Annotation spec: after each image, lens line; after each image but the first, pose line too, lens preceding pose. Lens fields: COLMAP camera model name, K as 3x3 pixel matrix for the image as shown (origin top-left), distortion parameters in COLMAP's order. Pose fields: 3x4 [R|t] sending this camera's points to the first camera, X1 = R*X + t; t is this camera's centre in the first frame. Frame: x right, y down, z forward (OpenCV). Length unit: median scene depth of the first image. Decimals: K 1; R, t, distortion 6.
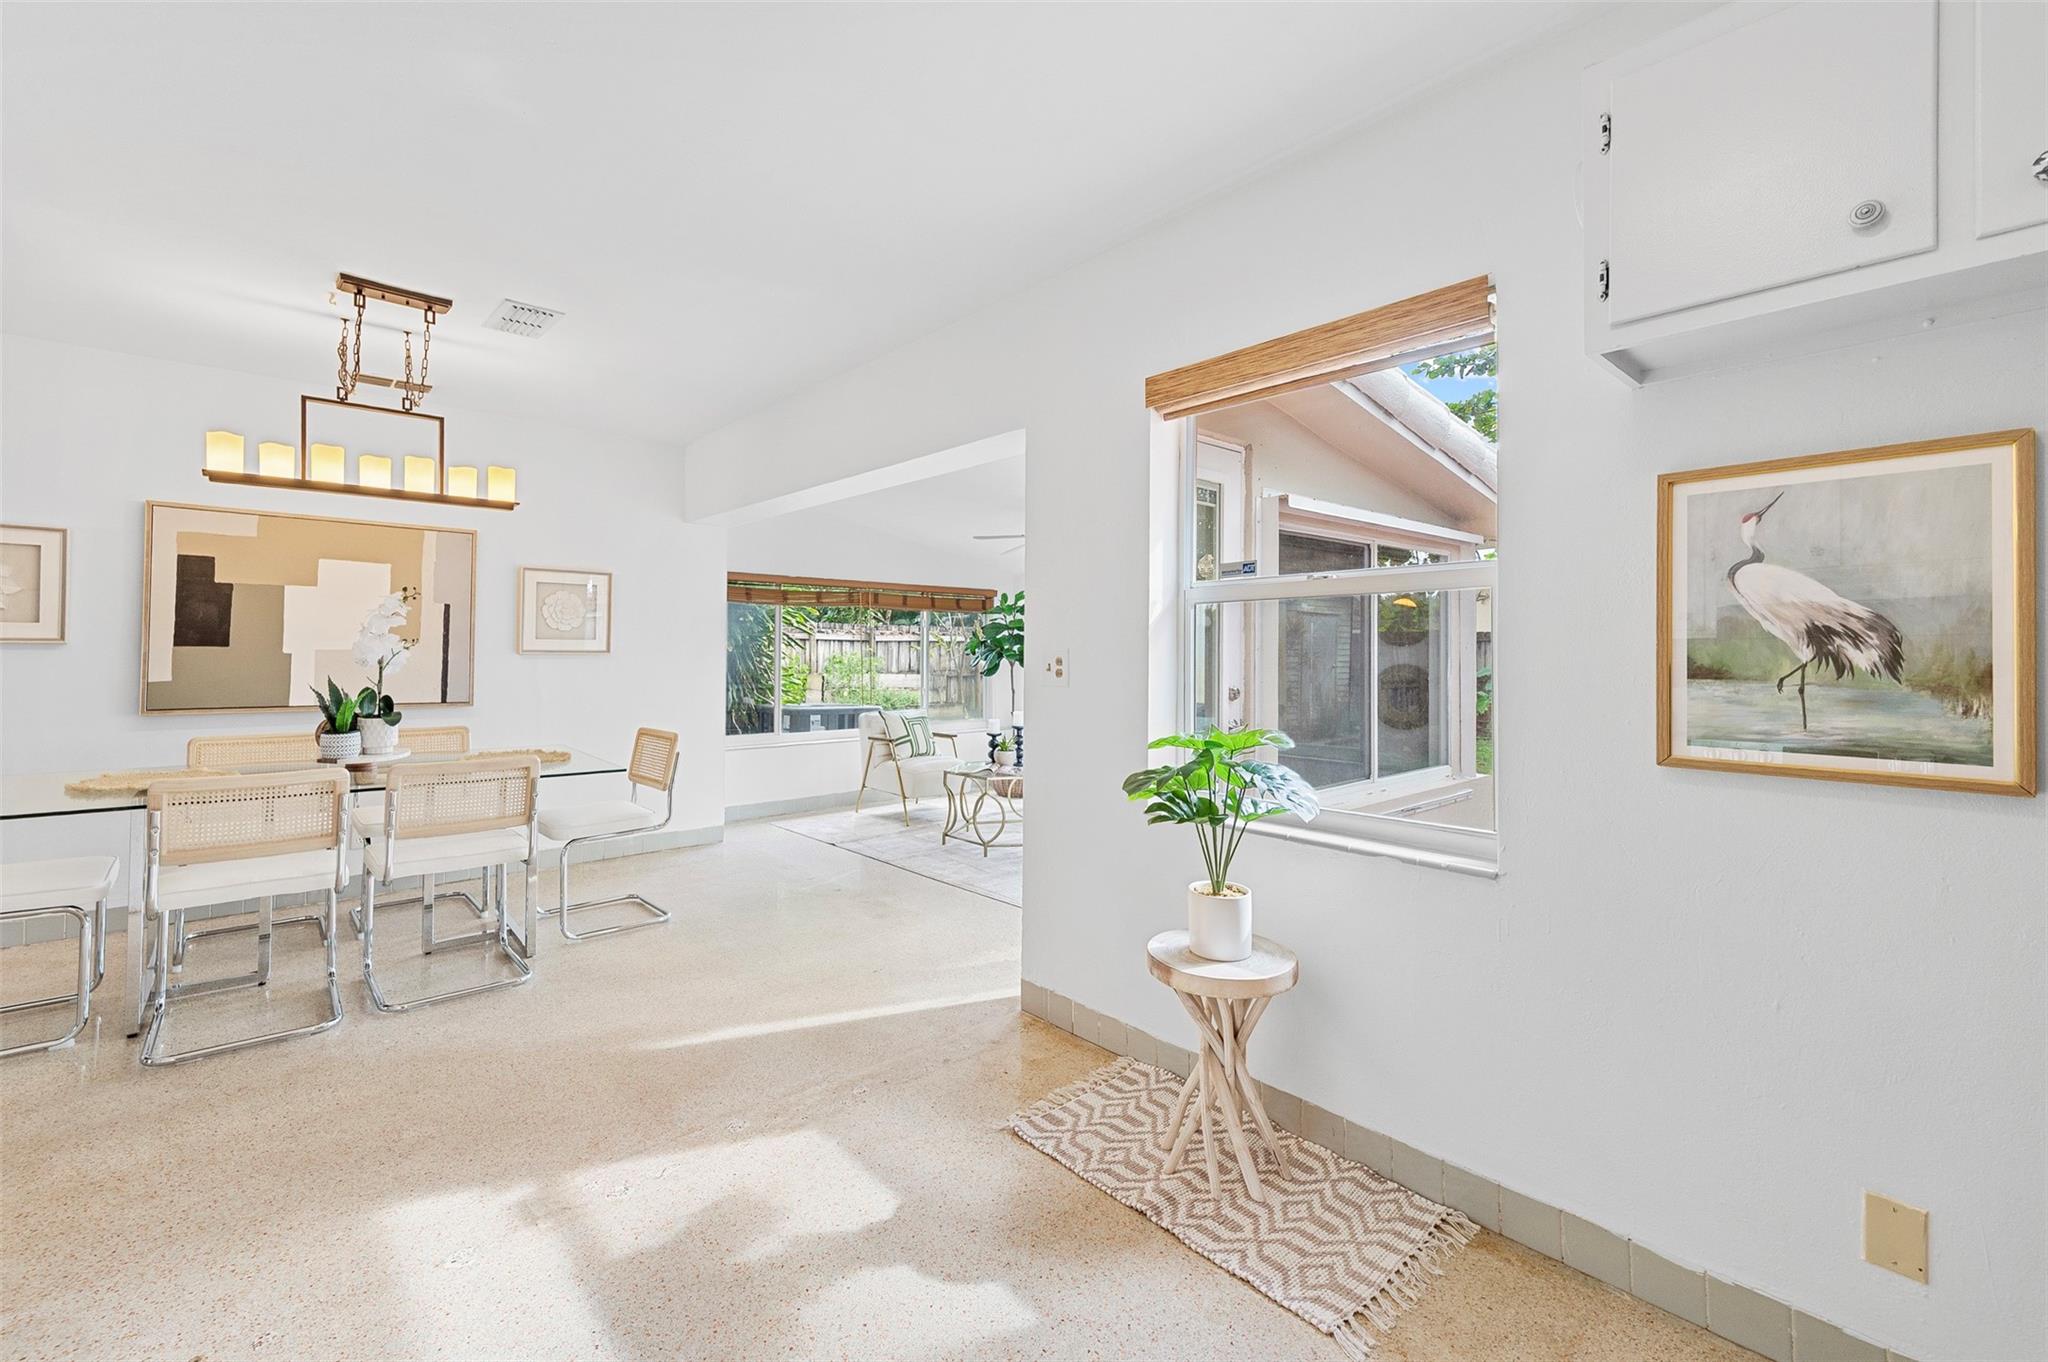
lens RADIAL K [[832.9, 0, 962.8], [0, 832.9, 642.6], [0, 0, 1]] dist [0.015485, -0.000195]
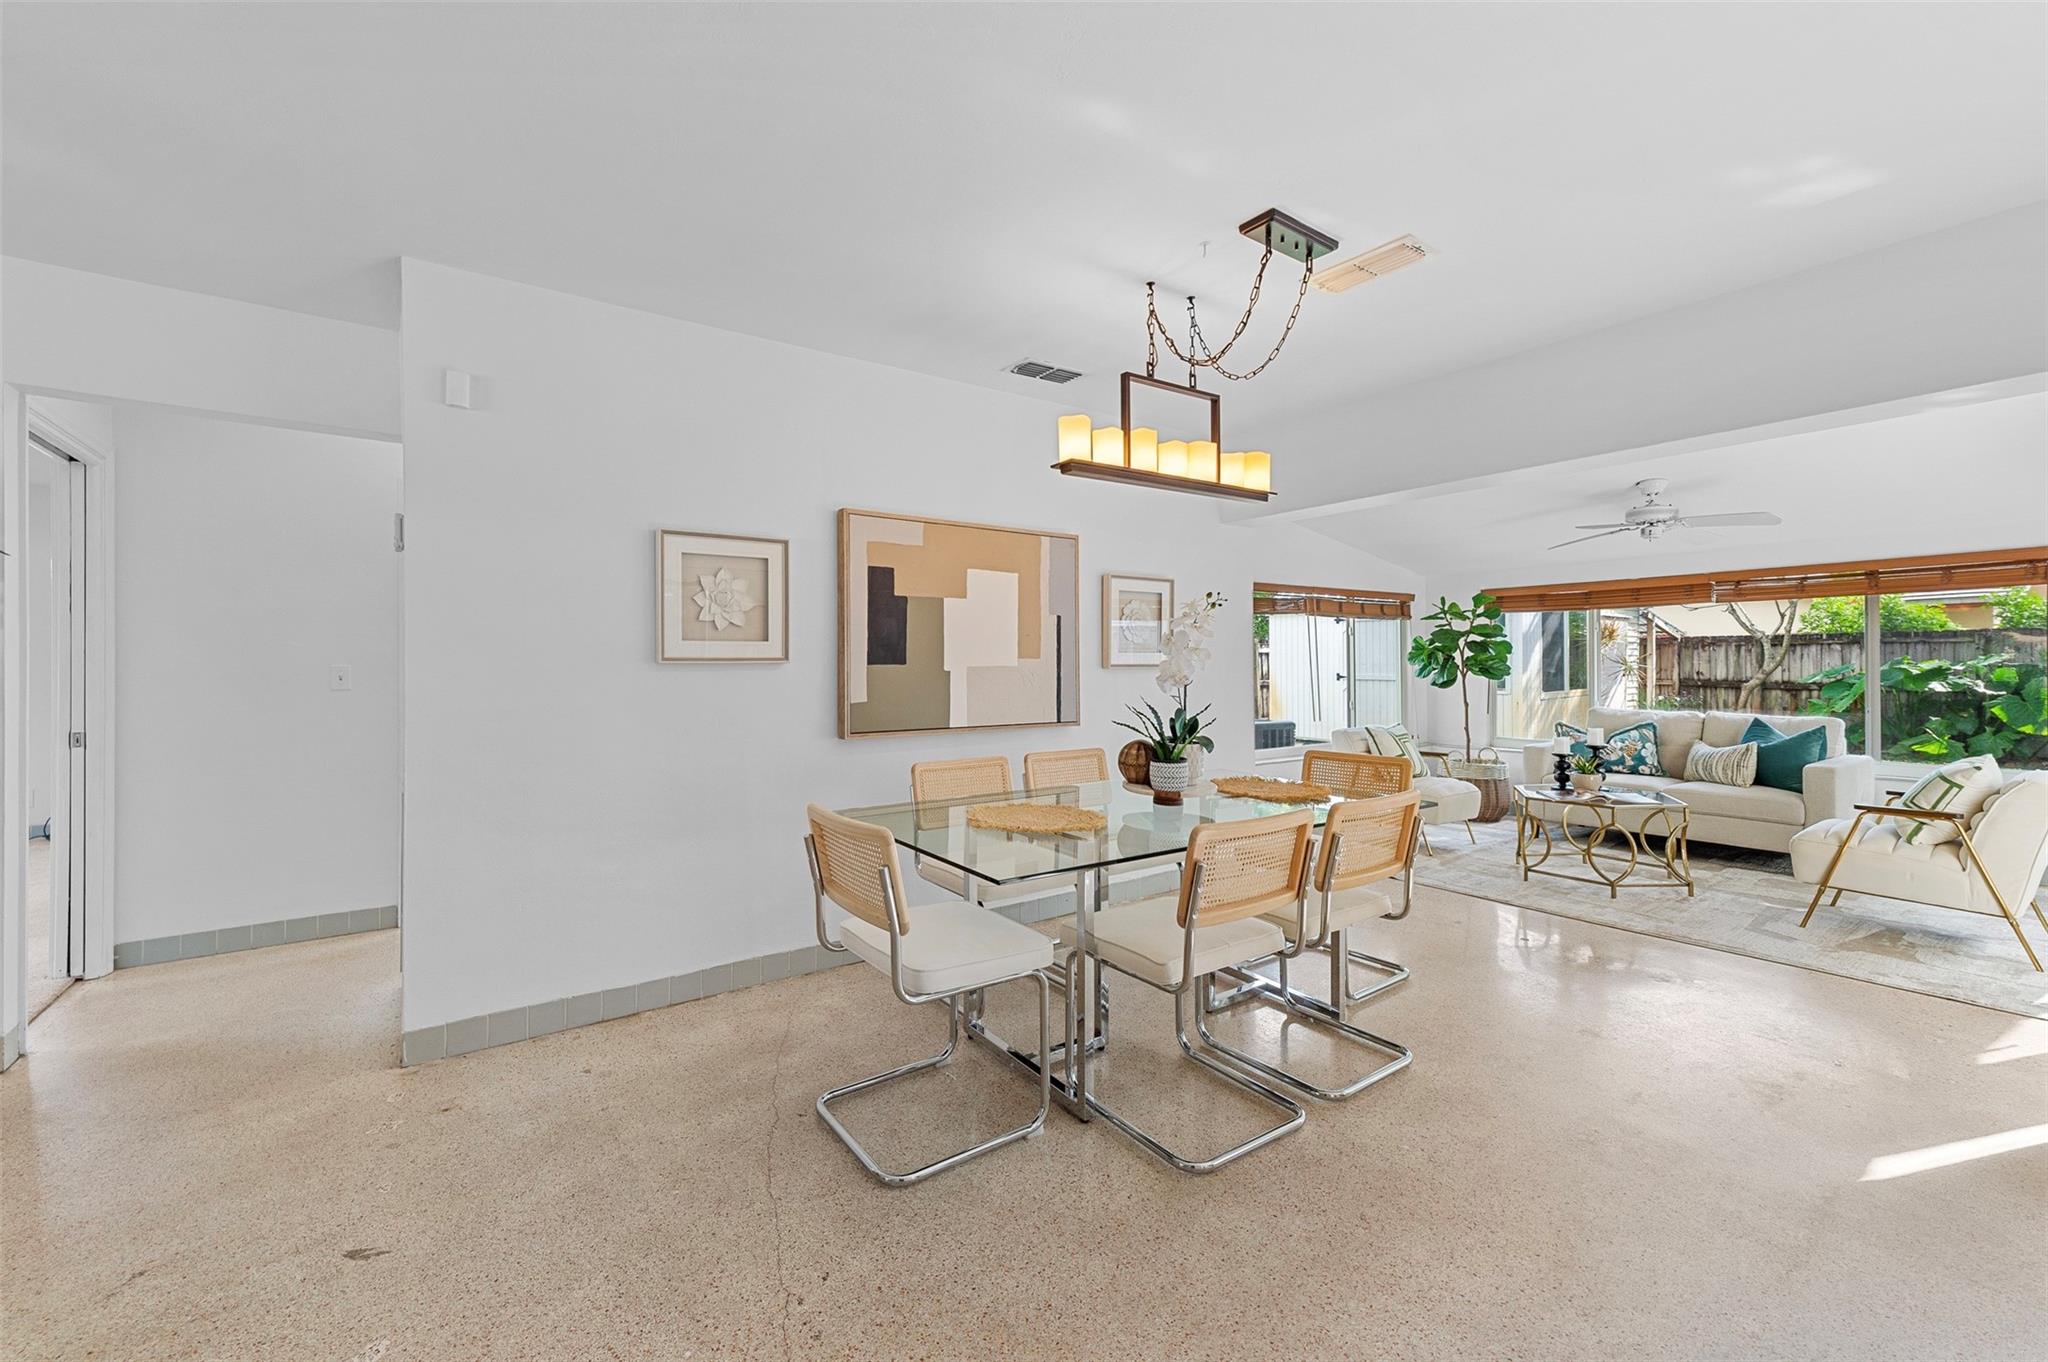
lens RADIAL K [[808.8, 0, 979.3], [0, 808.8, 661.1], [0, 0, 1]] dist [0.011957, -0.000192]
pose [[0.993335, -0.014329, -0.114365, -0.702128], [0.015176, 0.999863, 0.006541, -0.003294], [0.114256, -0.008233, 0.993417, 0.128825]]
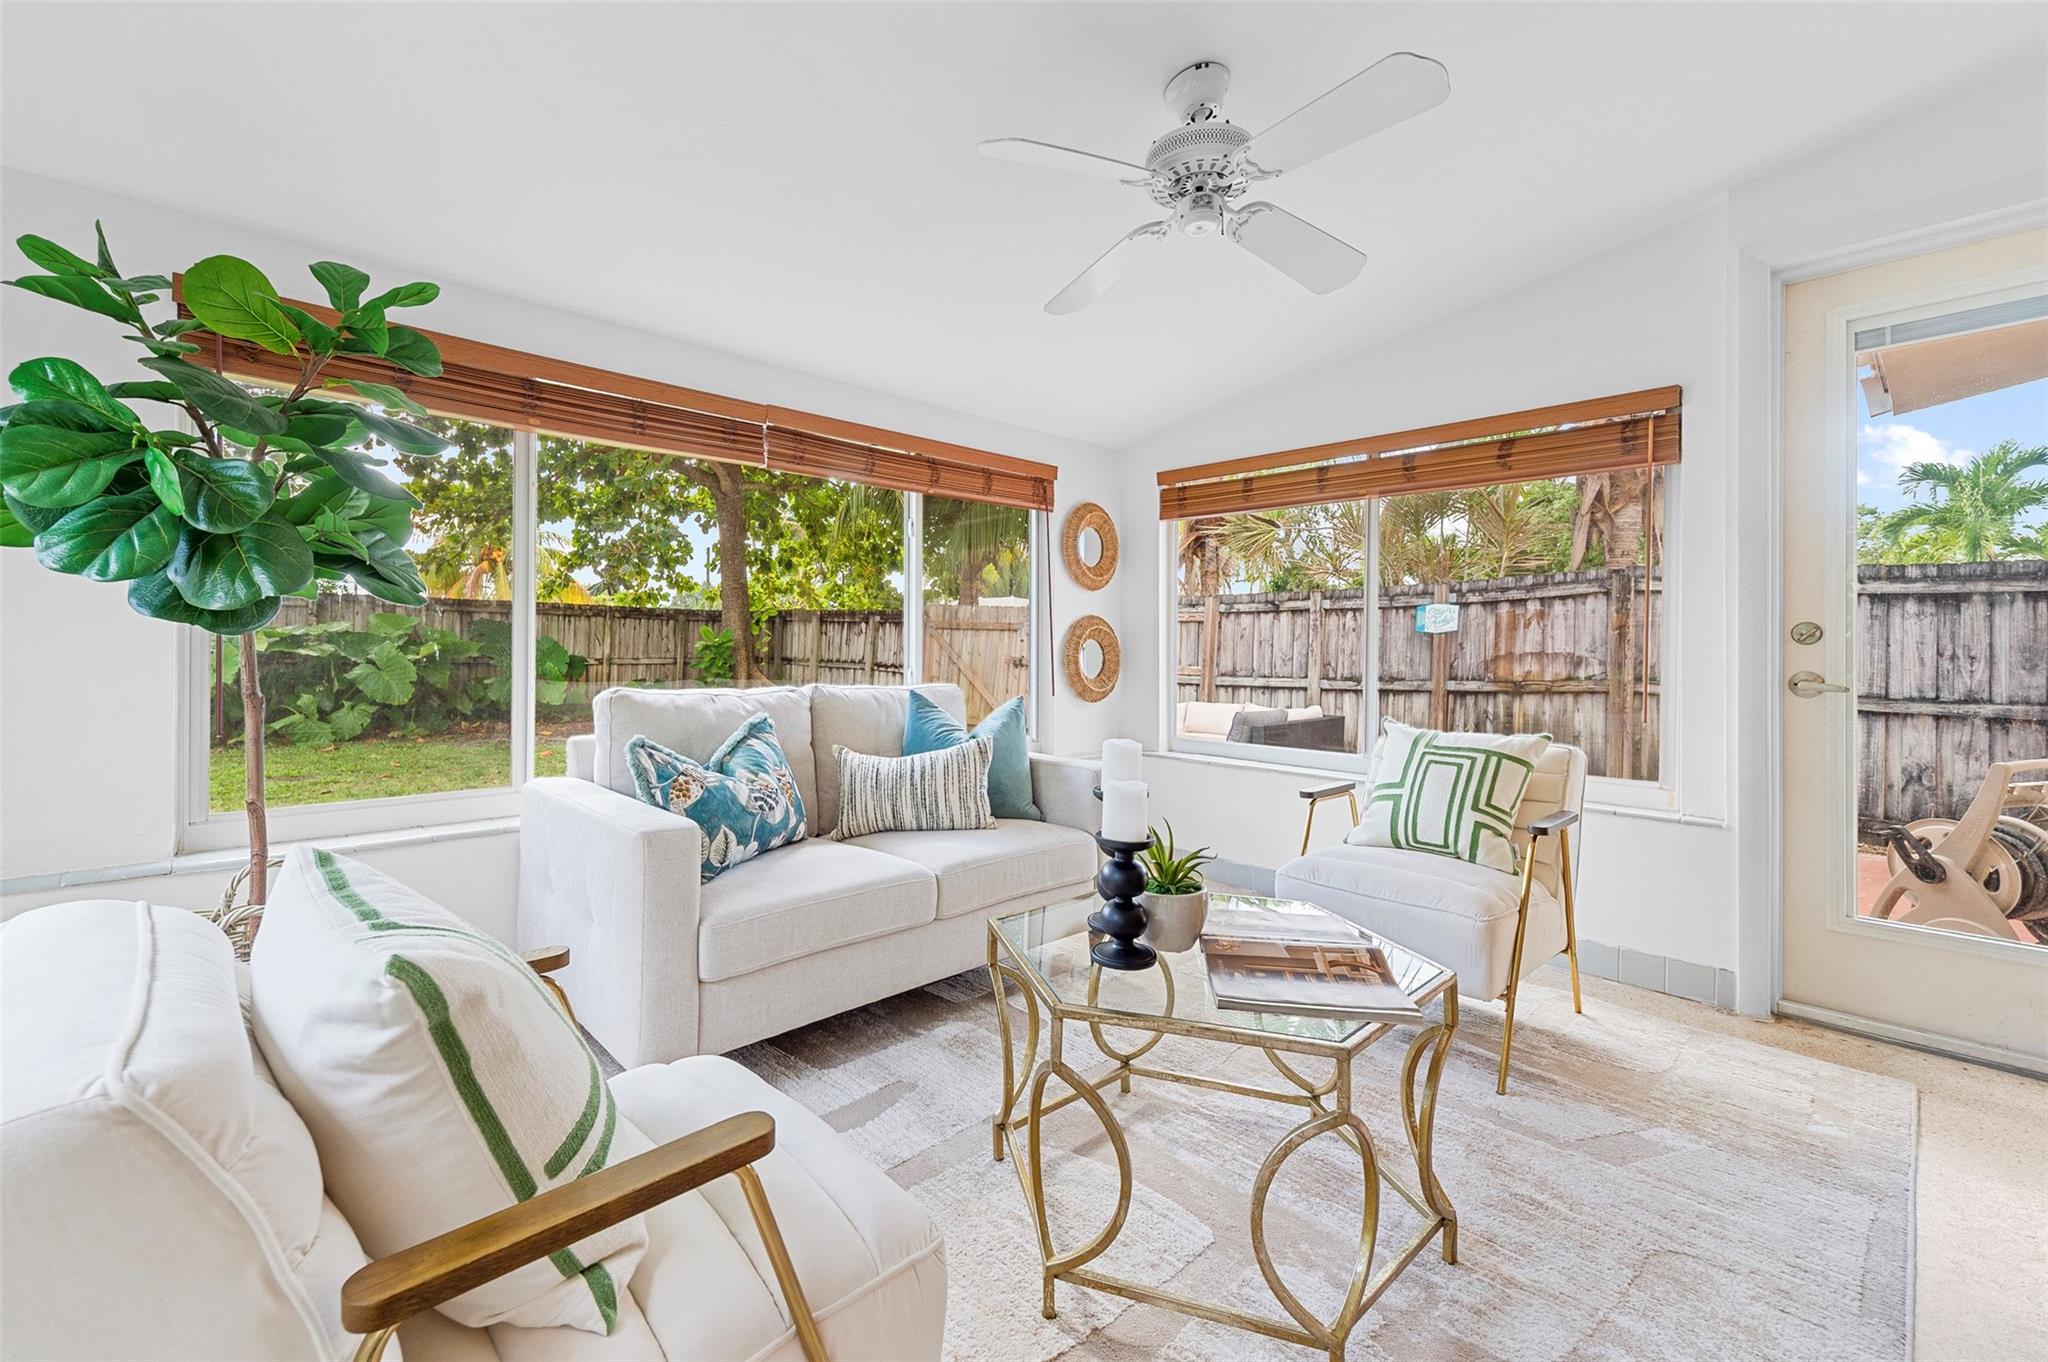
lens RADIAL K [[870.8, 0, 985.8], [0, 870.8, 673.5], [0, 0, 1]] dist [0.016737, -0.000133]
pose [[-0.038406, -0.037584, 0.998555, -0.343218], [-0.020989, 0.999102, 0.036798, 0.073290], [-0.999042, -0.019546, -0.039160, 1.579020]]
